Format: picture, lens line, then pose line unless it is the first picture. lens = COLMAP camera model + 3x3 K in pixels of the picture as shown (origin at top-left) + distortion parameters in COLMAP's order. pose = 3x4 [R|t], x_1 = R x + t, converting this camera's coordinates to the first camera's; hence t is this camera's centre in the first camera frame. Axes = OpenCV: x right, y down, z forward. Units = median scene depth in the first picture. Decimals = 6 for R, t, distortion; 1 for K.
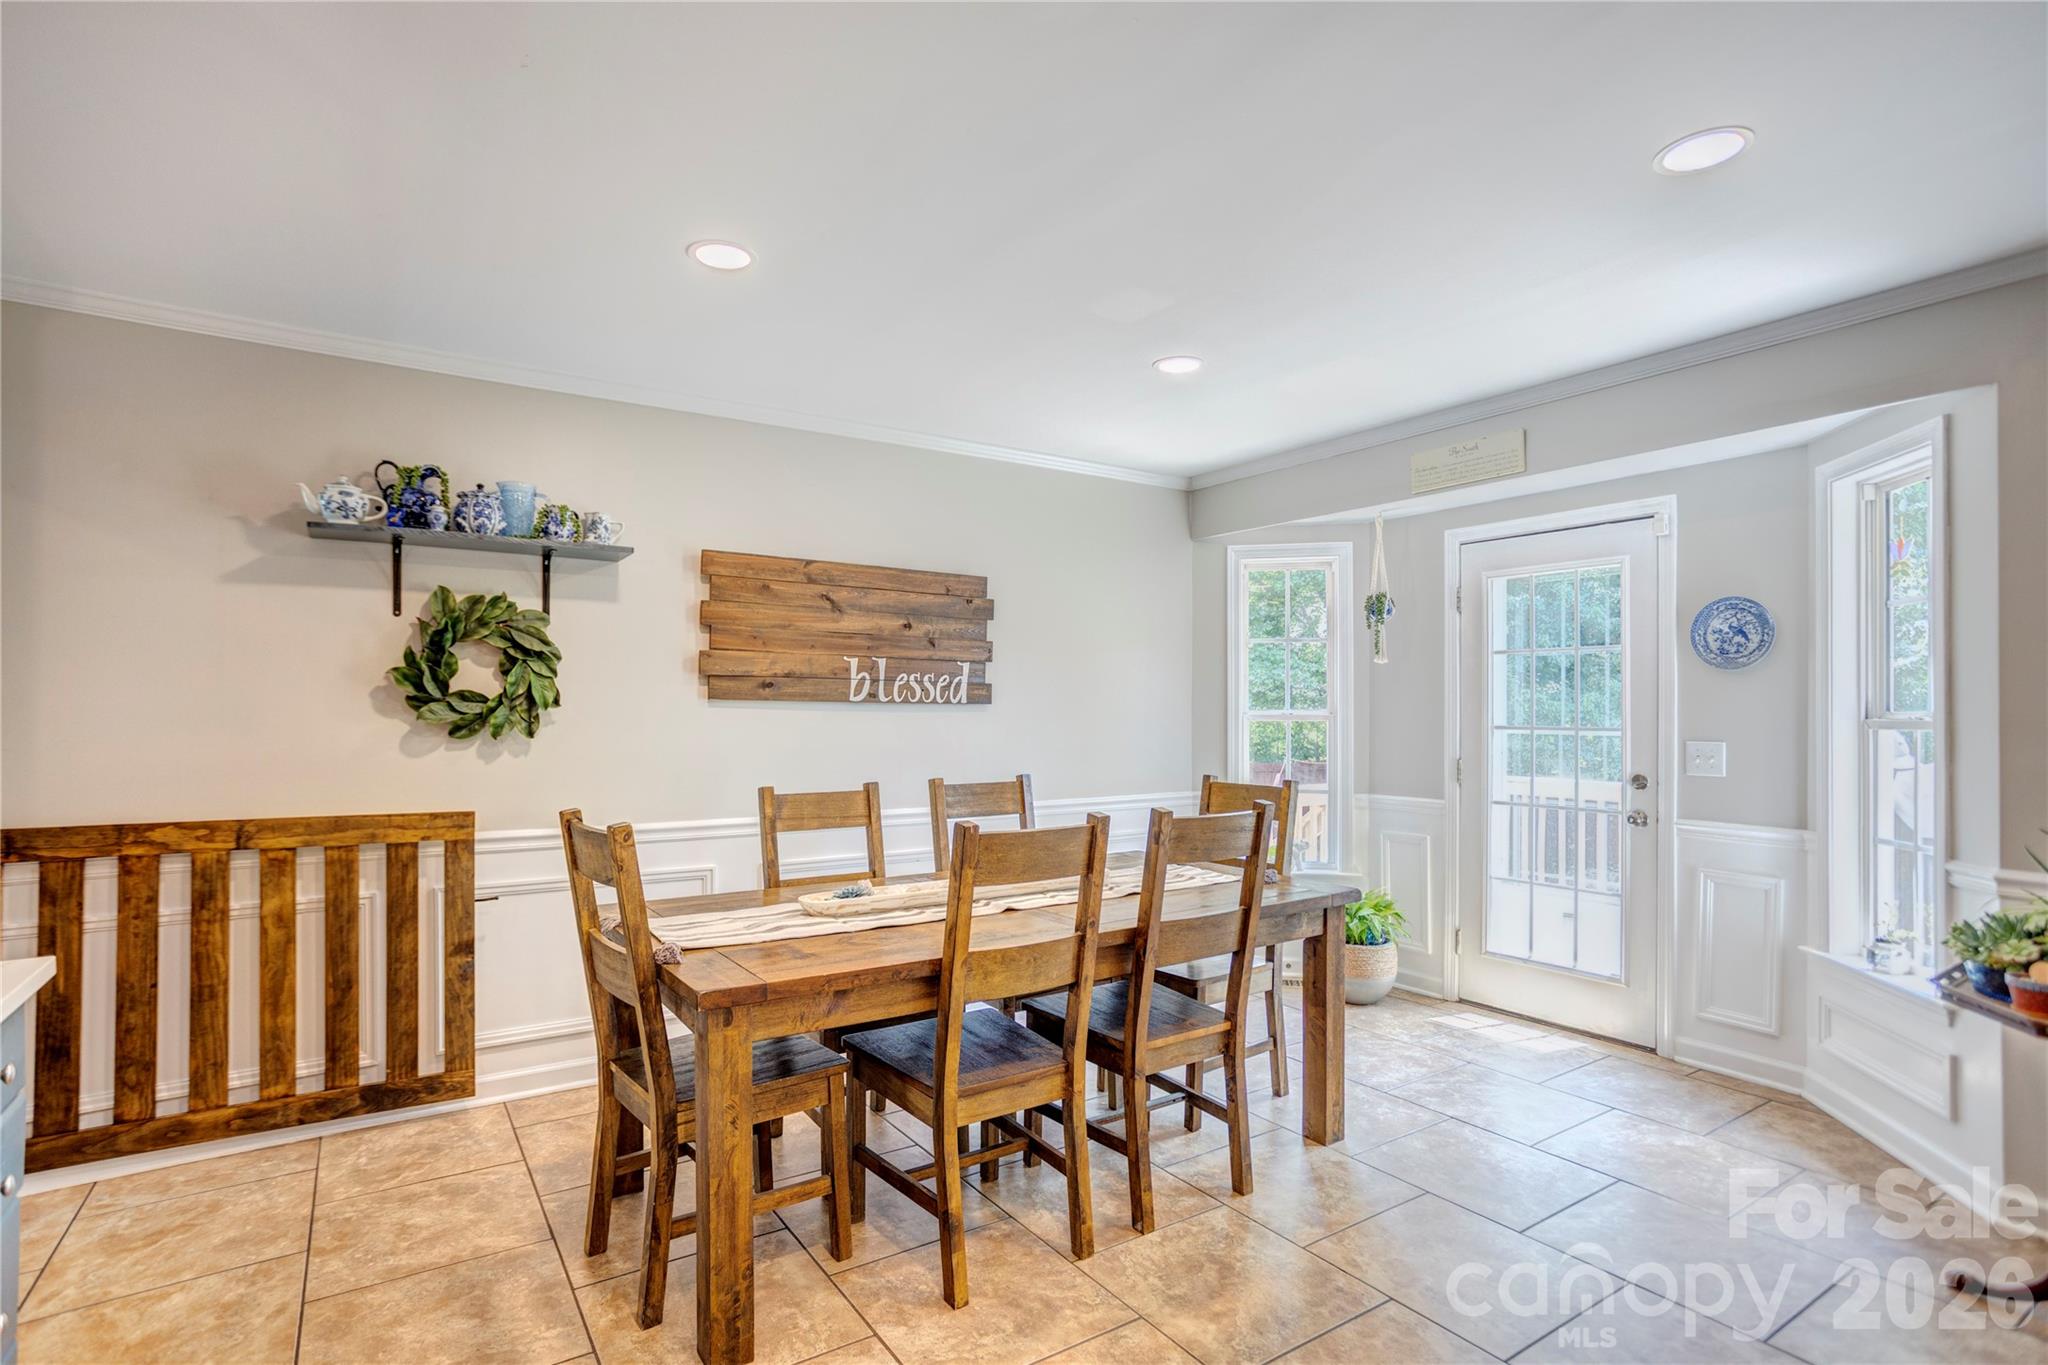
lens RADIAL K [[988.1, 0, 1030.3], [0, 988.1, 698.9], [0, 0, 1]] dist [-0.029098, 0.005962]
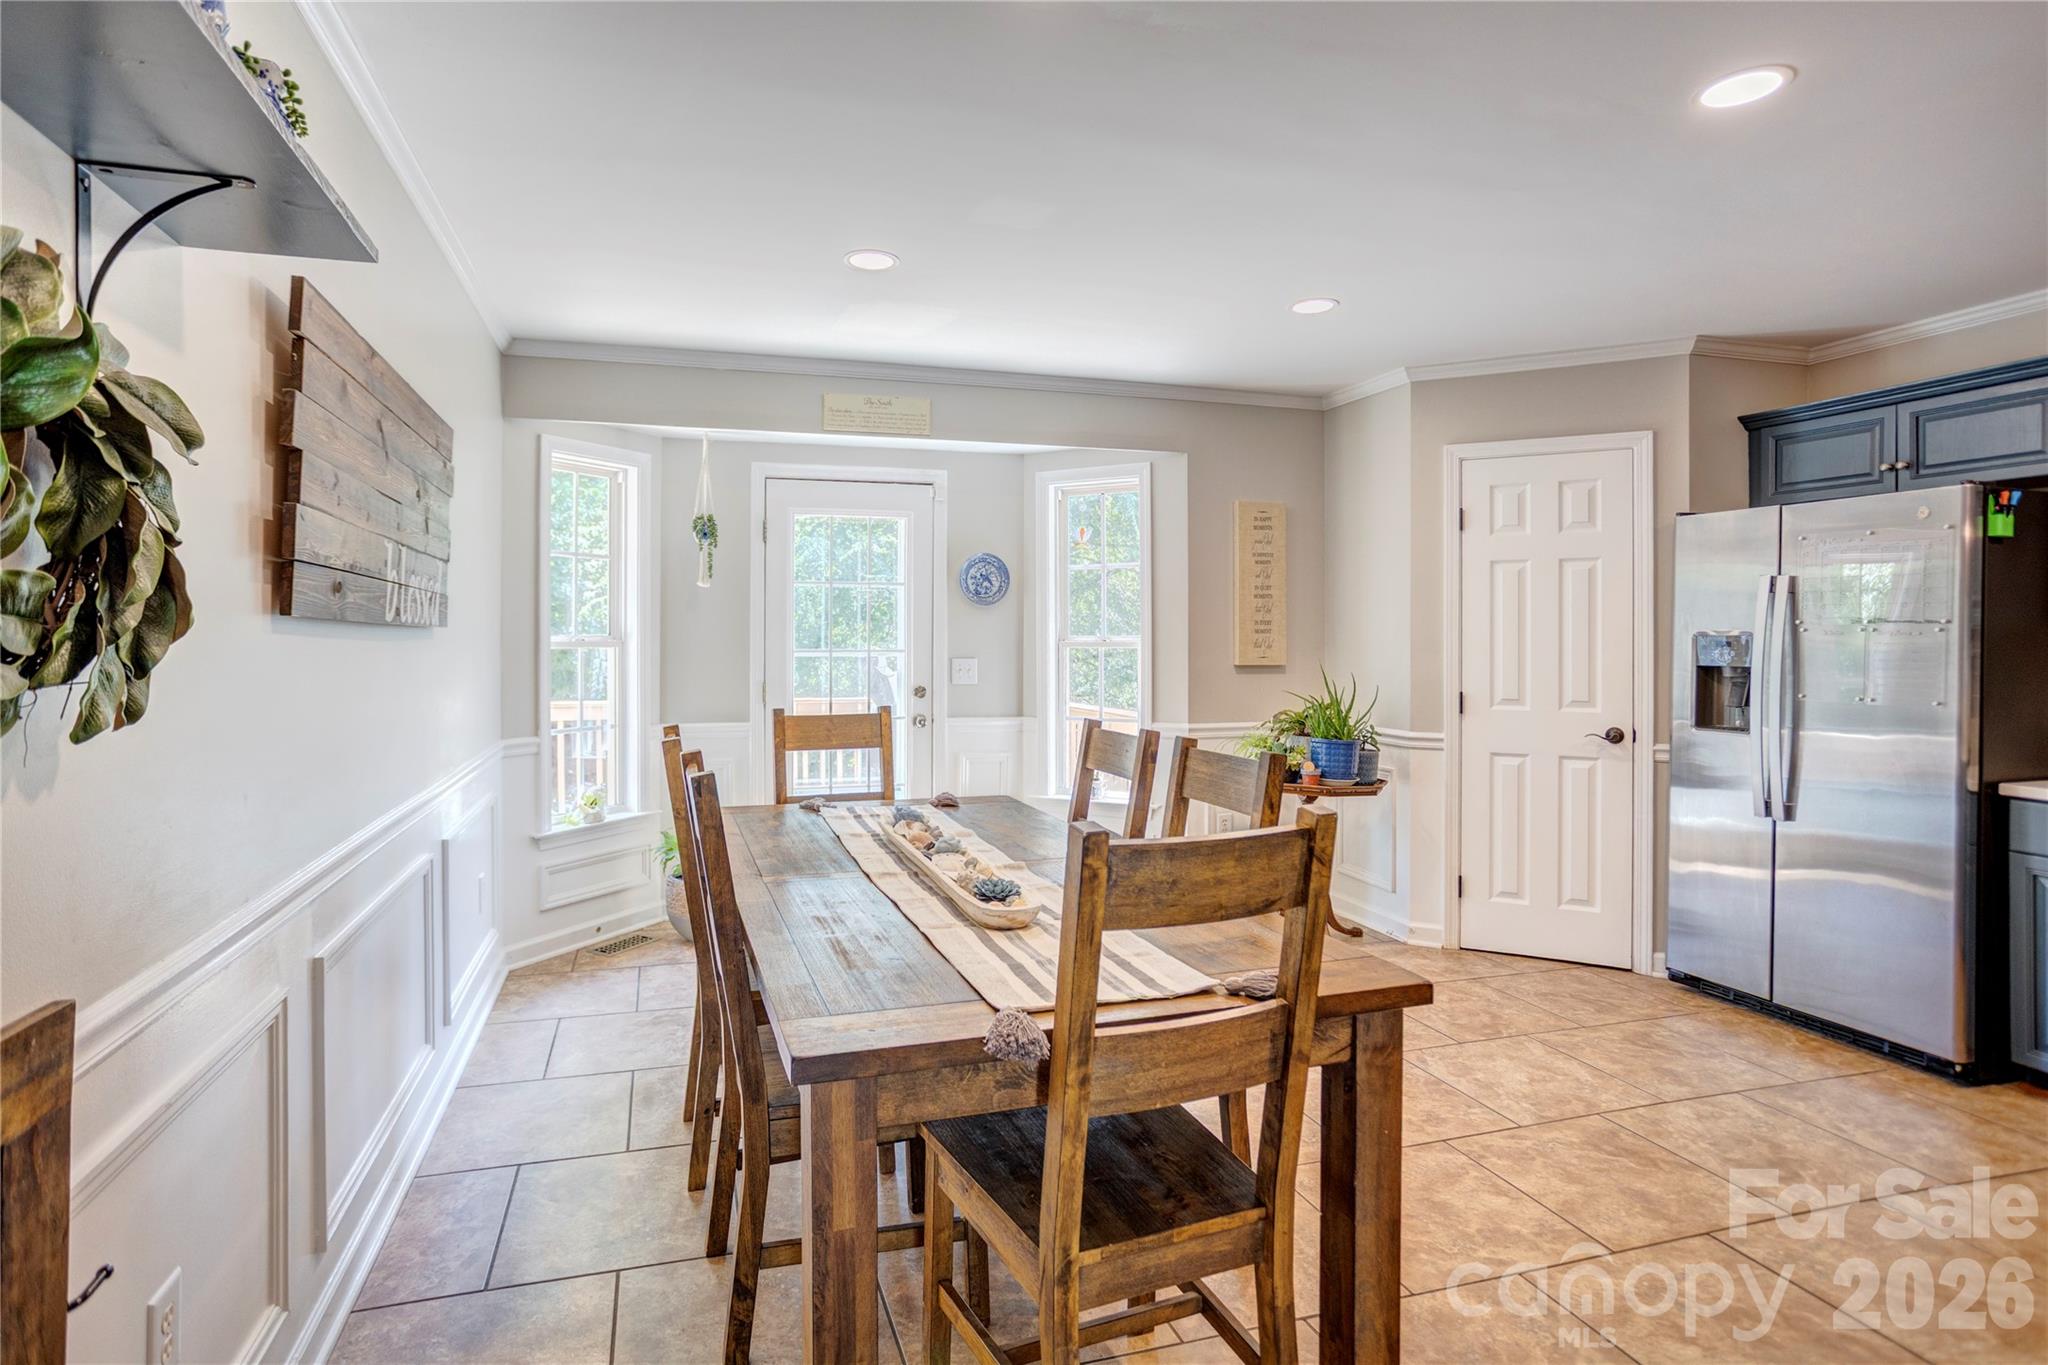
lens RADIAL K [[1007.3, 0, 977.8], [0, 1007.3, 636.2], [0, 0, 1]] dist [-0.032962, 0.017296]
pose [[0.303699, -0.004878, 0.952756, -0.622194], [-0.009369, 0.999923, 0.008106, 0.001386], [-0.952722, -0.011388, 0.303630, 0.546475]]
